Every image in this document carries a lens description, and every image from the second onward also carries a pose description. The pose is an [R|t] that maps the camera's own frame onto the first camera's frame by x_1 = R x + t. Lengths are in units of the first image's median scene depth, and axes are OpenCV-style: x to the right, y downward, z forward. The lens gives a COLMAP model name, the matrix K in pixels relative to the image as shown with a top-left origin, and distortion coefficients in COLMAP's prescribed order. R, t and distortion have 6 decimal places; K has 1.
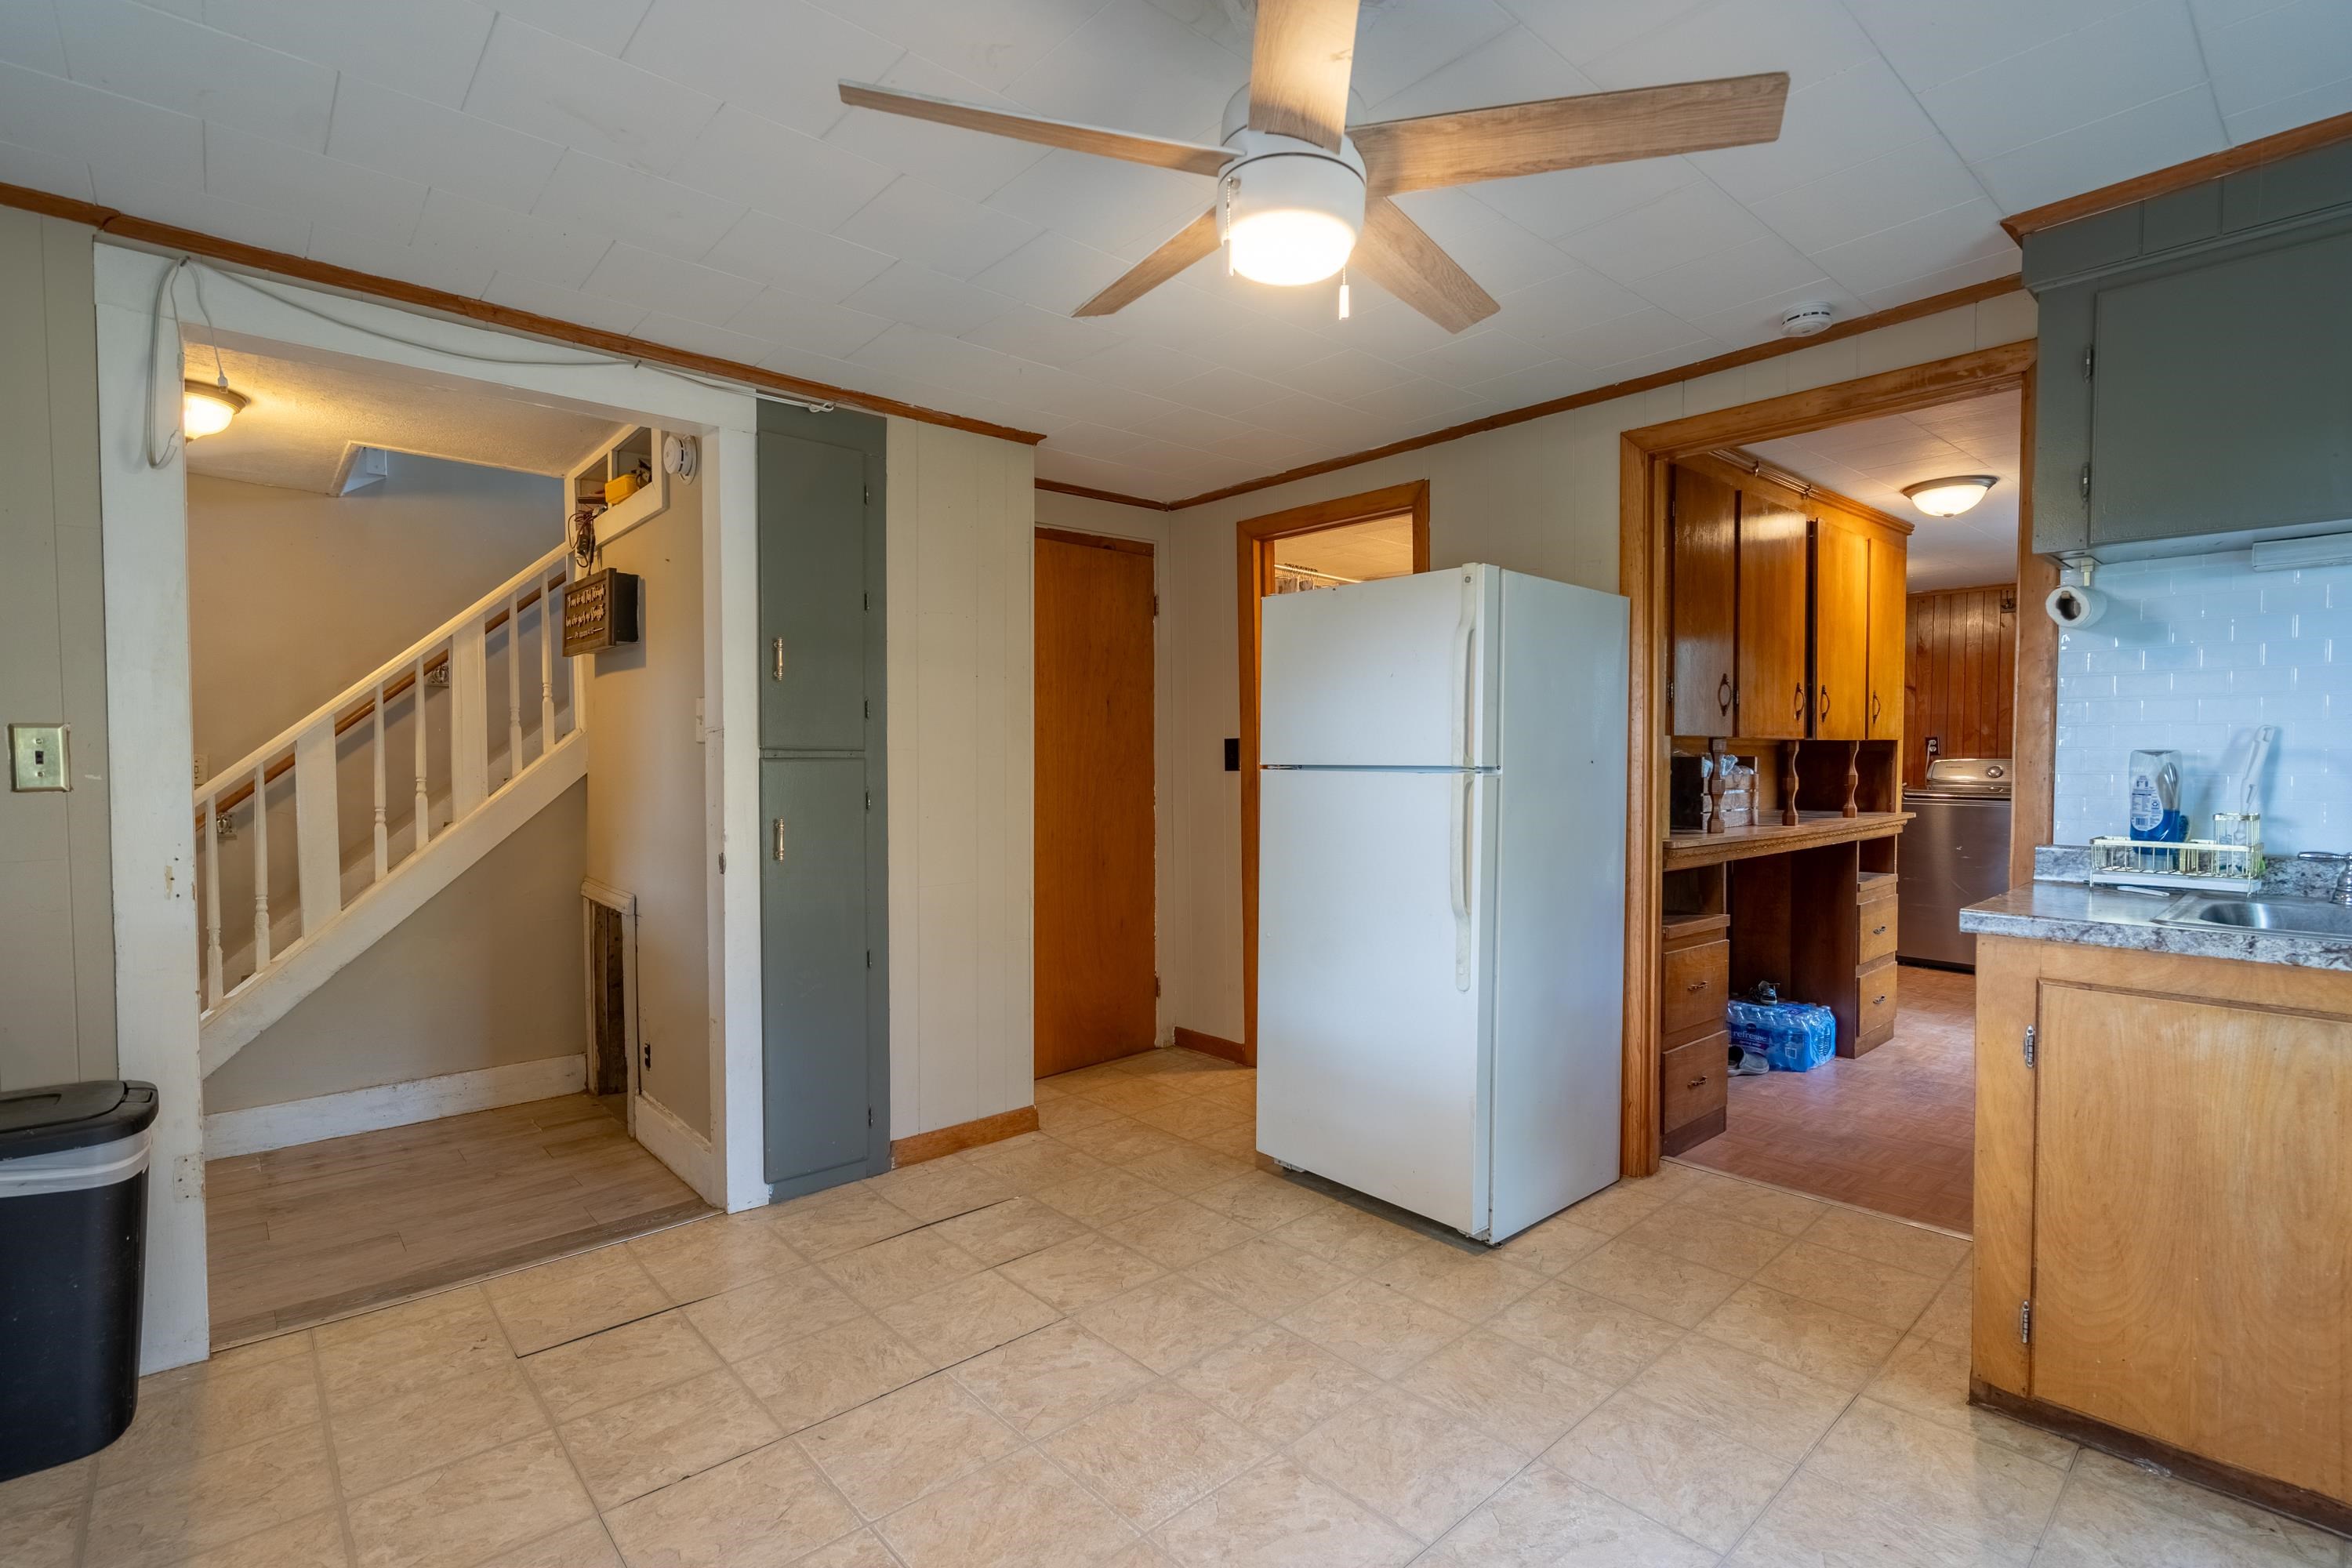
lens RADIAL K [[1081.9, 0, 1154.0], [0, 1081.9, 796.7], [0, 0, 1]] dist [-0.001615, 0.000436]
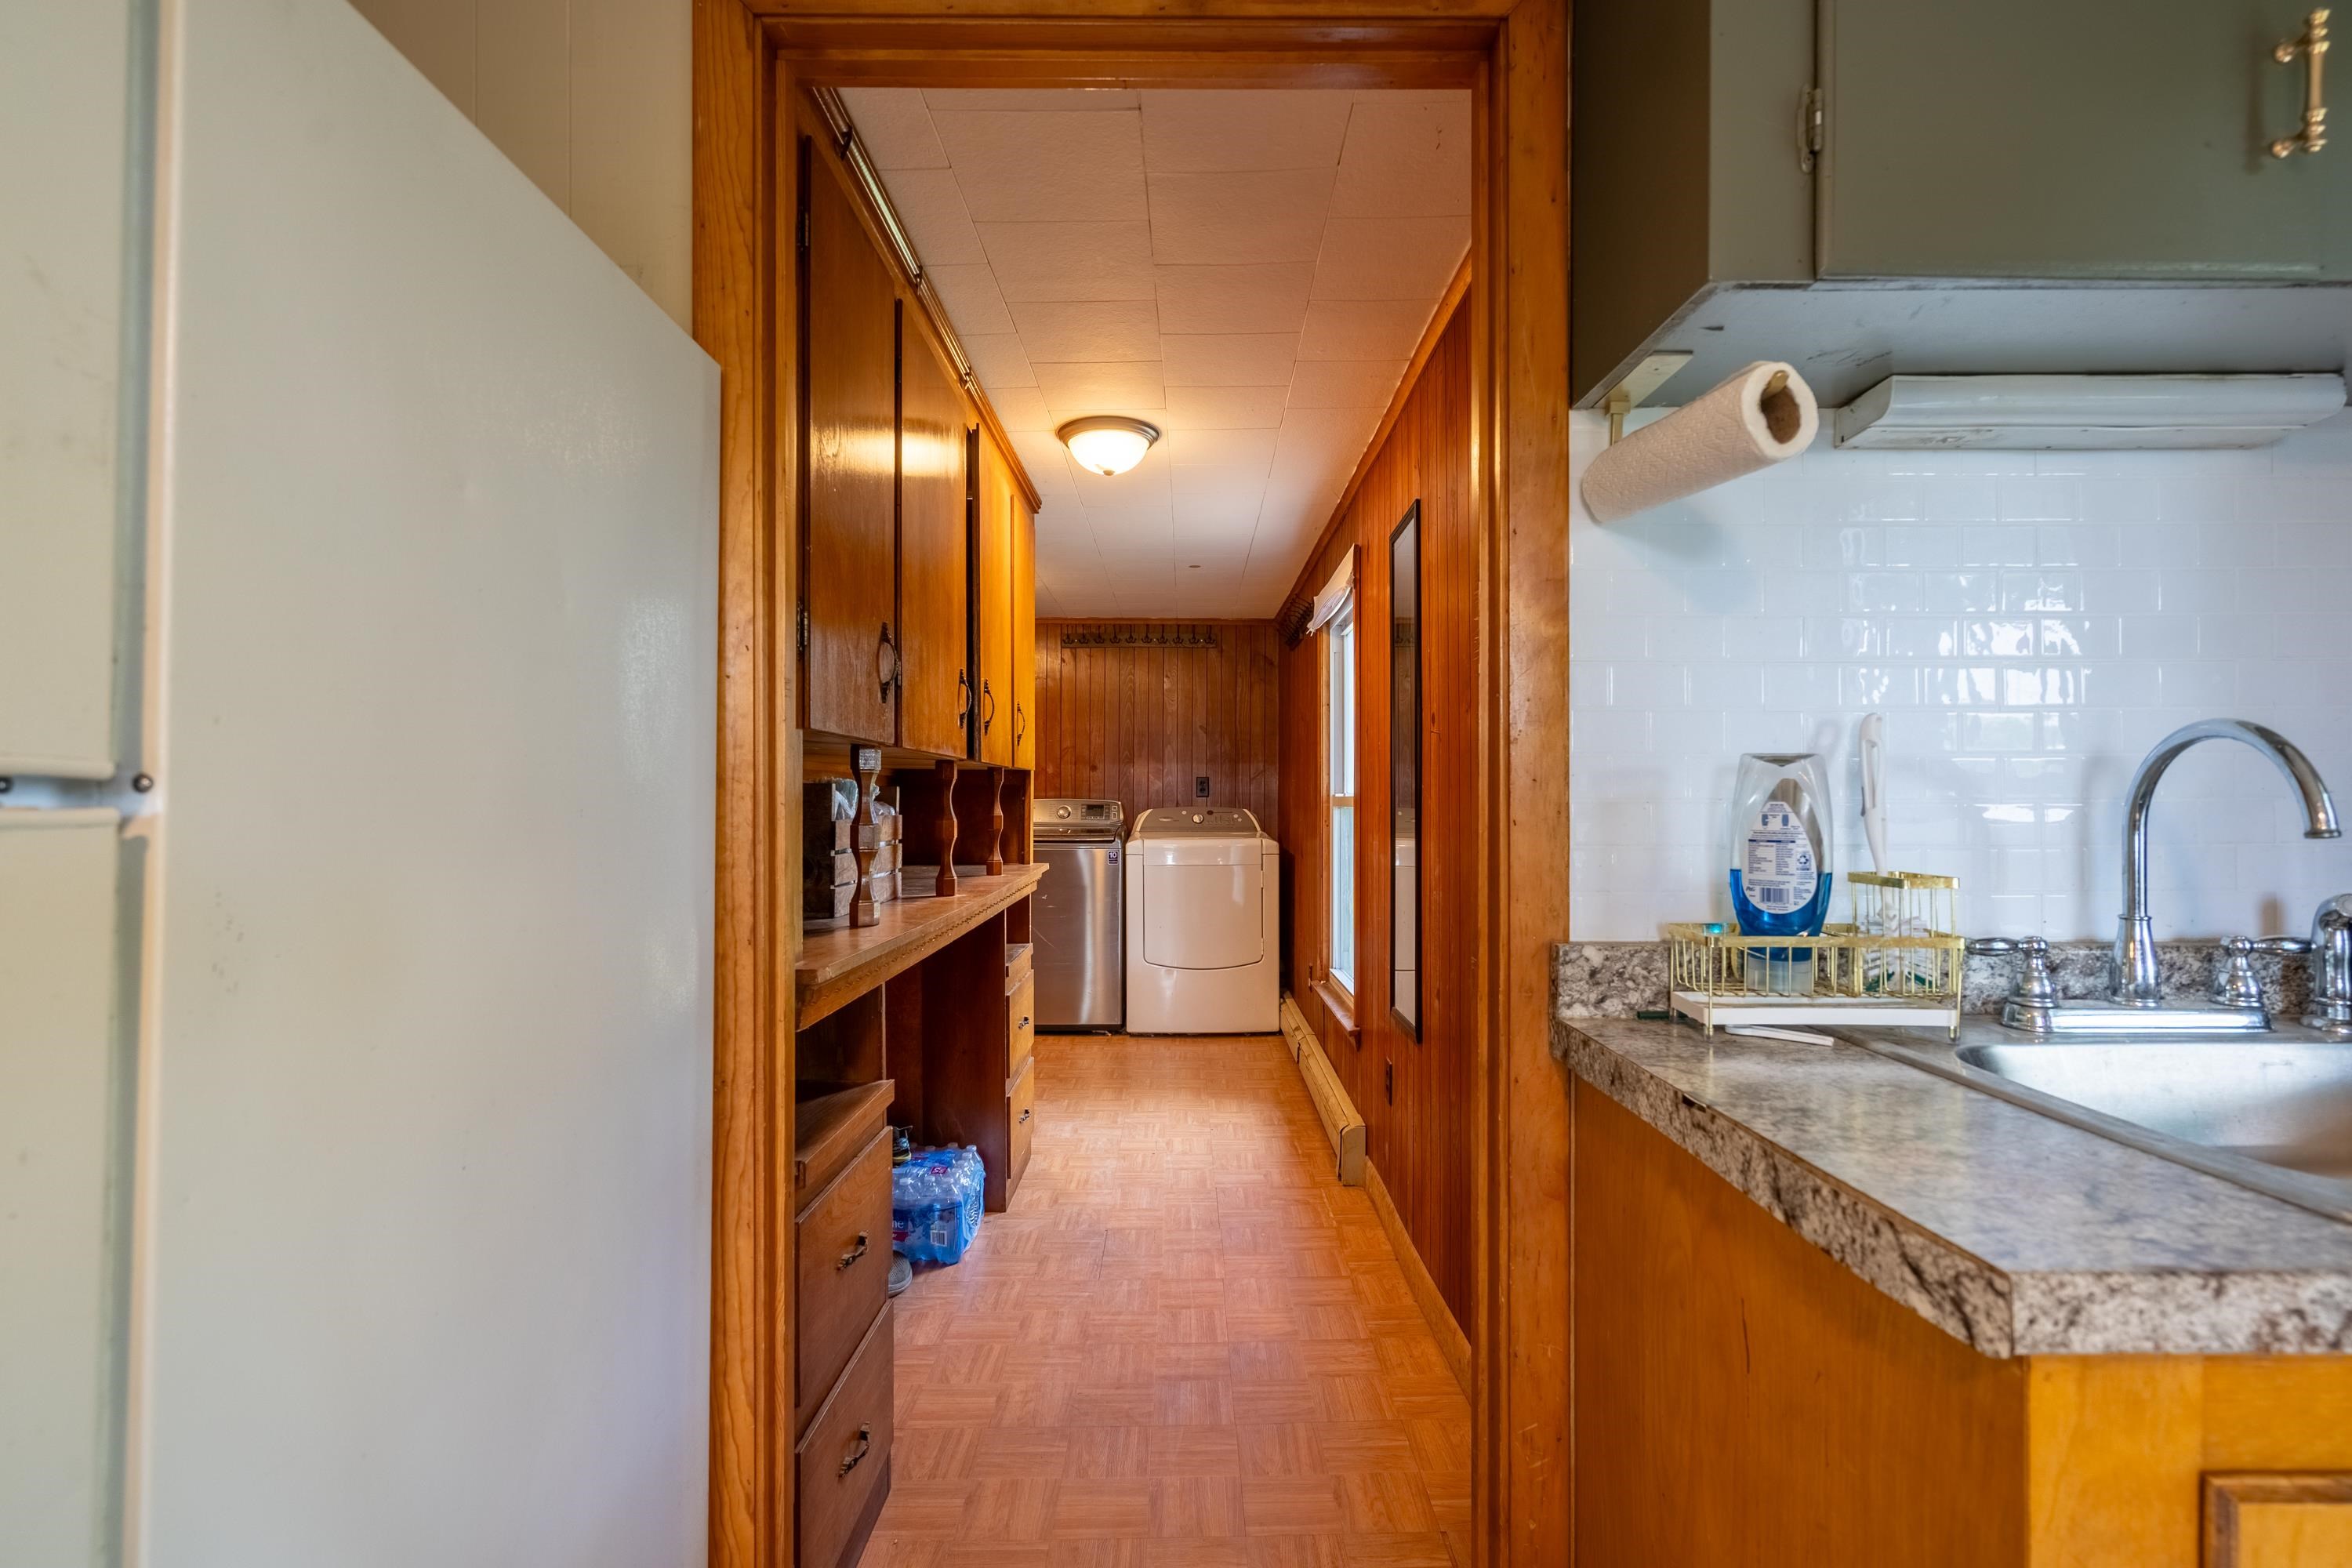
lens RADIAL K [[1081.9, 0, 1179.5], [0, 1081.9, 780.6], [0, 0, 1]] dist [-0.001615, 0.000436]
pose [[0.651584, 0.015443, 0.758419, 0.192314], [0.028214, 0.998608, -0.044573, -0.008448], [-0.758052, 0.050441, 0.650241, 0.475828]]
